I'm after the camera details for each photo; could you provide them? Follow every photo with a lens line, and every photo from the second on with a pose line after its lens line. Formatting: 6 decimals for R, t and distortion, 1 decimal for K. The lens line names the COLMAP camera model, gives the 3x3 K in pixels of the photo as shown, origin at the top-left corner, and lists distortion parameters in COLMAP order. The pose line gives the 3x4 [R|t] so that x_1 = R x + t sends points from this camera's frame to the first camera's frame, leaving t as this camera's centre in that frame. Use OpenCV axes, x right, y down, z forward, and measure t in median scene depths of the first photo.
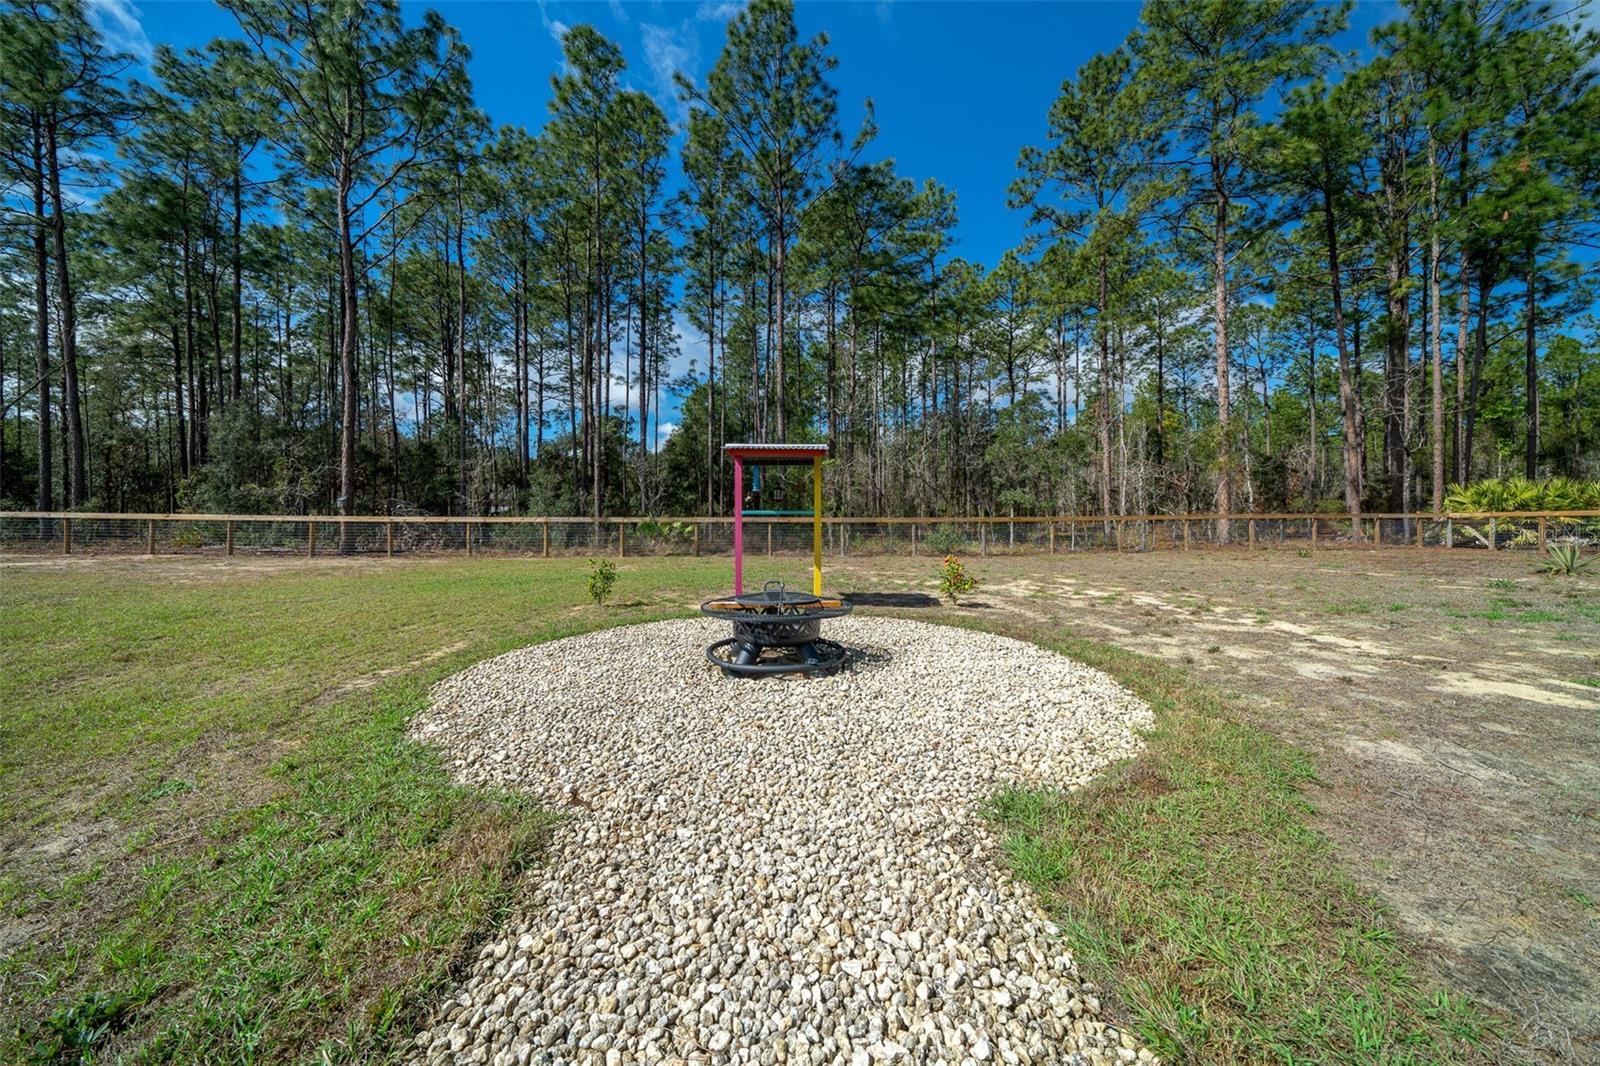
lens RADIAL K [[546.7, 0, 803.8], [0, 546.7, 518.5], [0, 0, 1]] dist [-0.000007, 0.000118]
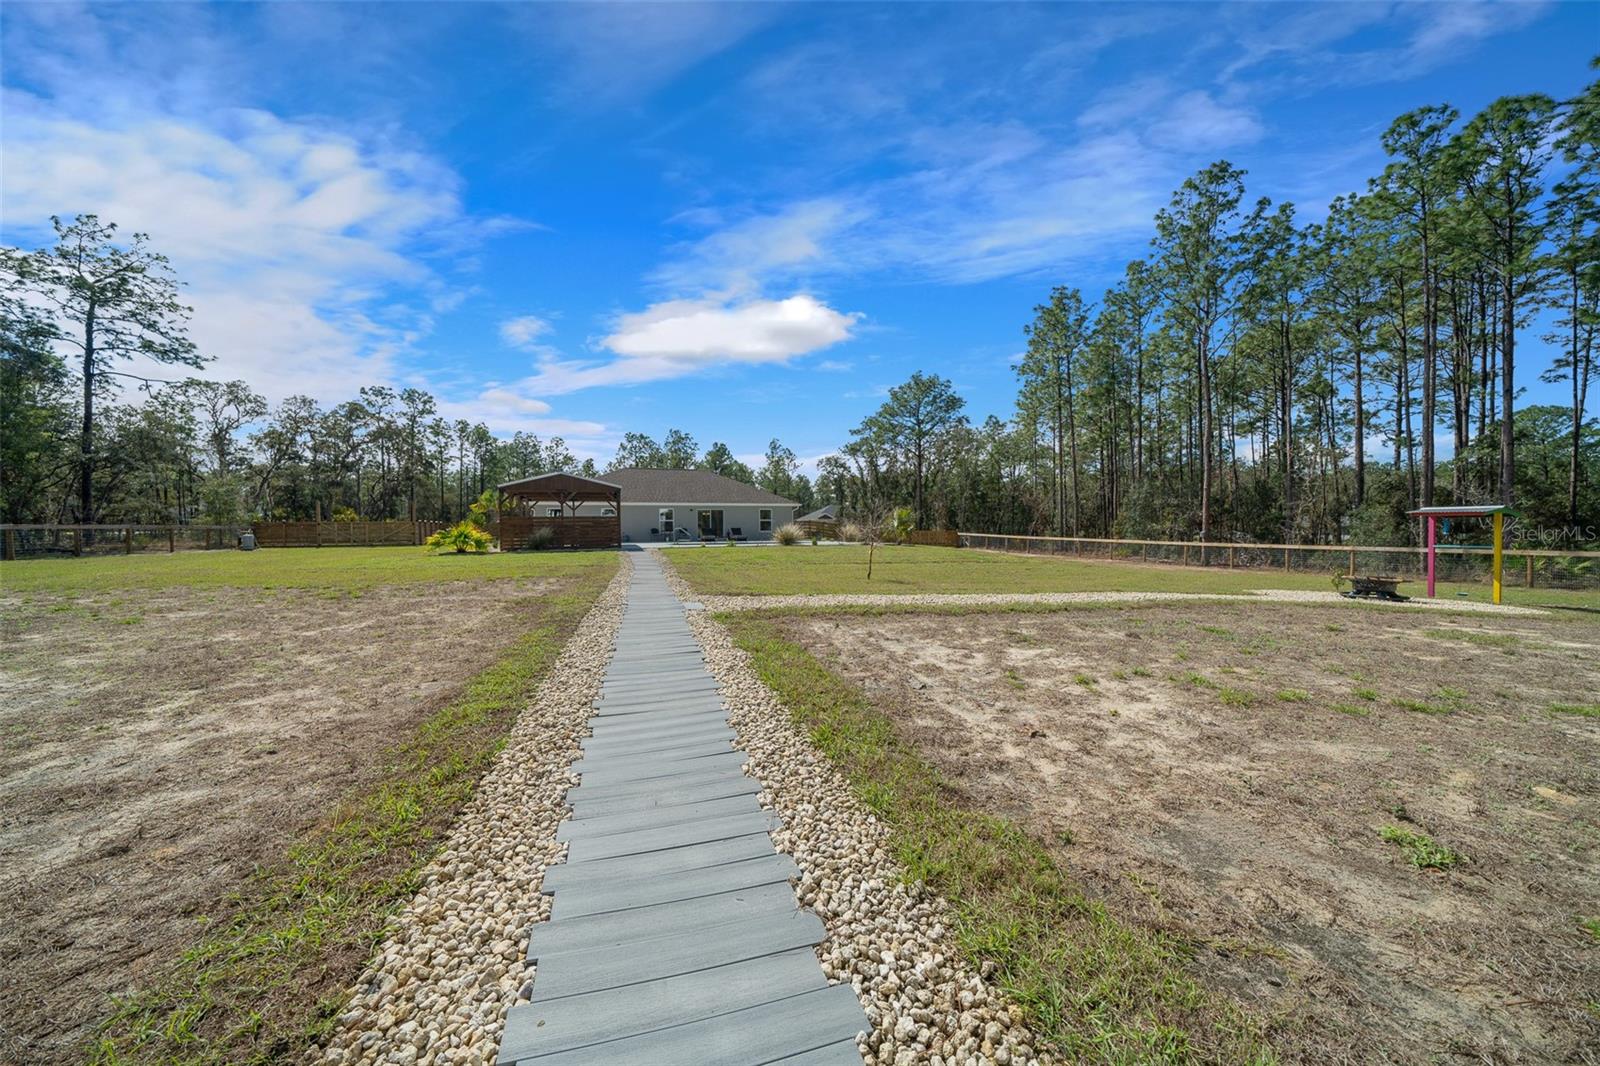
lens RADIAL K [[546.7, 0, 803.8], [0, 546.7, 518.5], [0, 0, 1]] dist [-0.000007, 0.000118]
pose [[0.255239, -0.022929, -0.966606, 0.405510], [-0.022069, 0.999320, -0.029533, -0.001320], [0.966626, 0.028871, 0.254560, -0.533287]]
